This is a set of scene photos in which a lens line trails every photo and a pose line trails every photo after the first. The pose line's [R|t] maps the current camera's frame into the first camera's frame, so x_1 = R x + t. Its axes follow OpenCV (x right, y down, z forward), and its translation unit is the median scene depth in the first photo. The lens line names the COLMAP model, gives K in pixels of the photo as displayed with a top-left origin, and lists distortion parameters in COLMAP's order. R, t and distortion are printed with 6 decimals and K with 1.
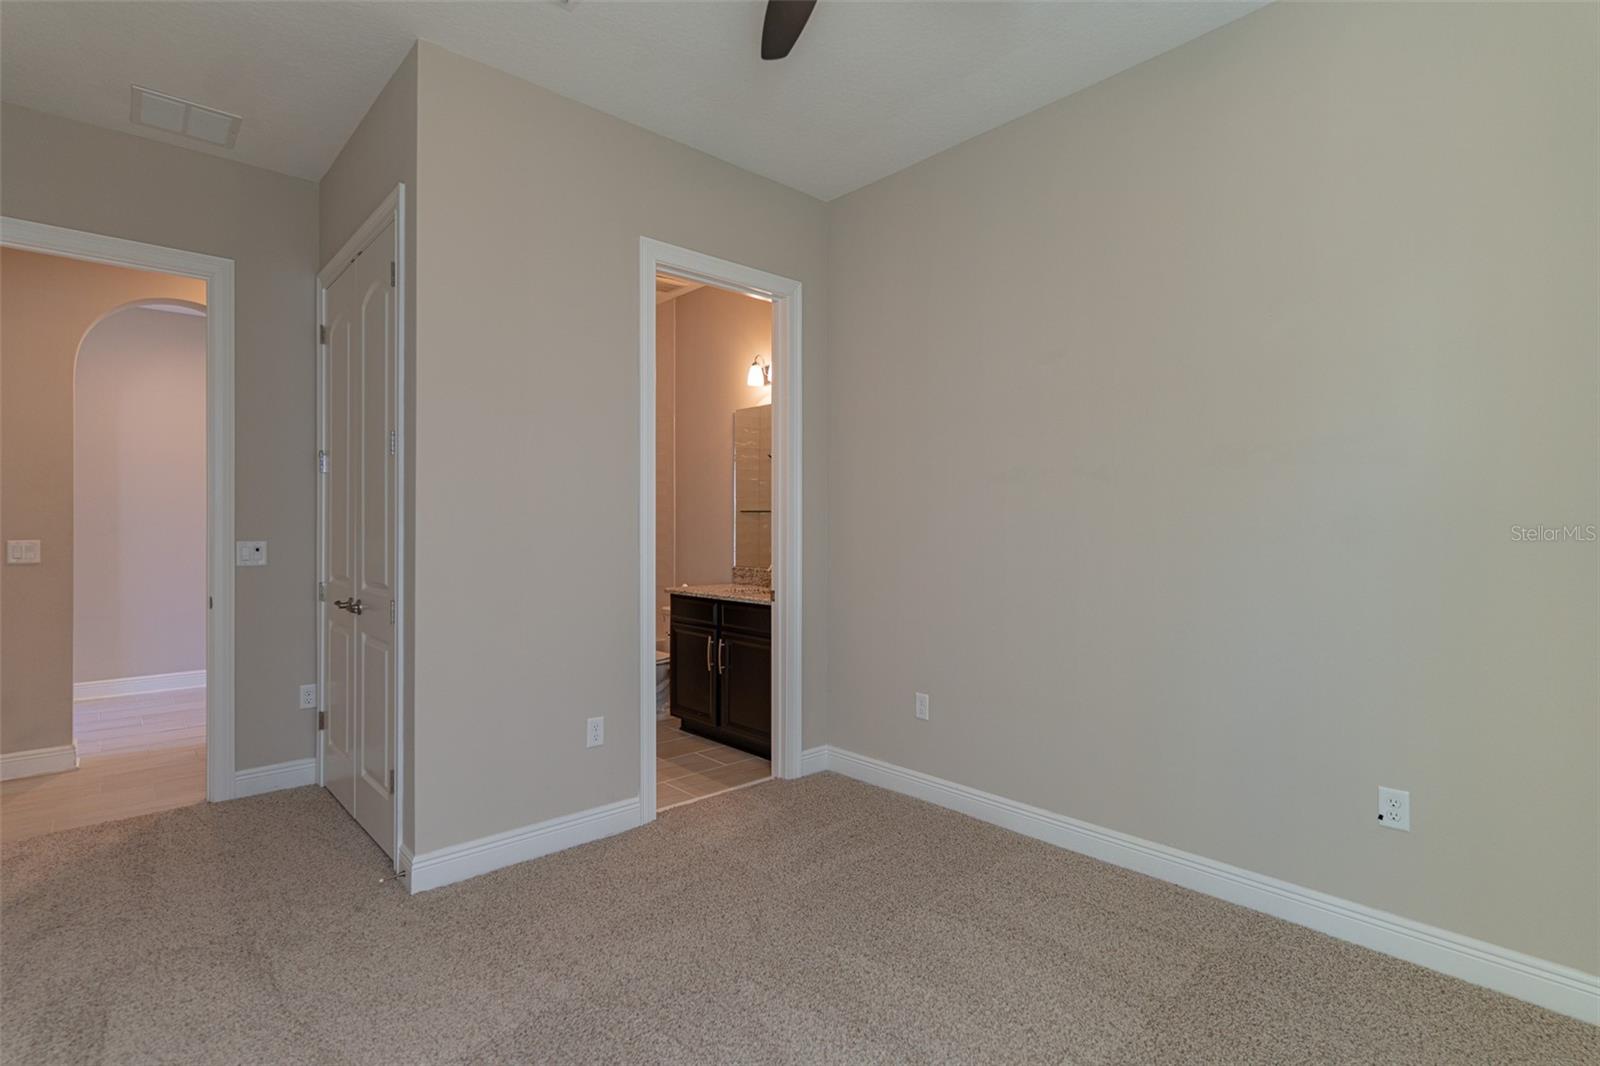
lens RADIAL K [[773.1, 0, 795.4], [0, 773.1, 525.3], [0, 0, 1]] dist [-0.000112, 0.002118]
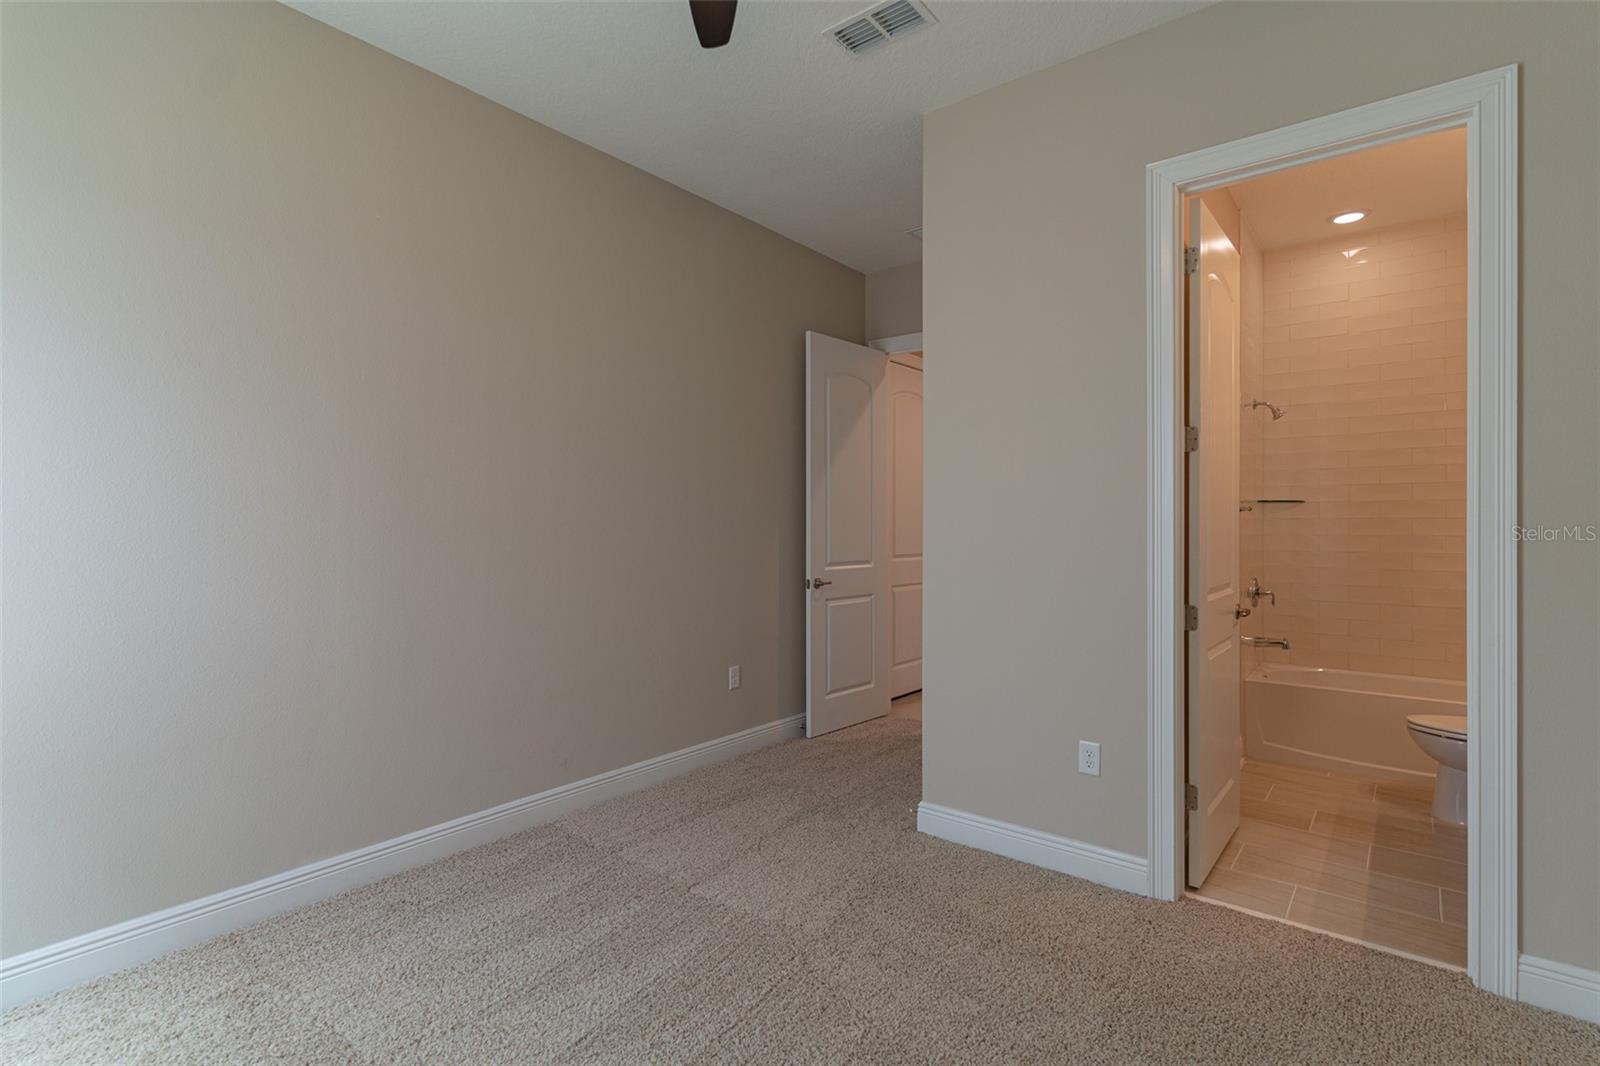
lens RADIAL K [[773.1, 0, 795.8], [0, 773.1, 526.4], [0, 0, 1]] dist [-0.000112, 0.002118]
pose [[0.157764, 0.003024, -0.987472, 0.537561], [-0.004583, 0.999987, 0.002330, 0.003608], [0.987466, 0.004158, 0.157776, 0.511658]]
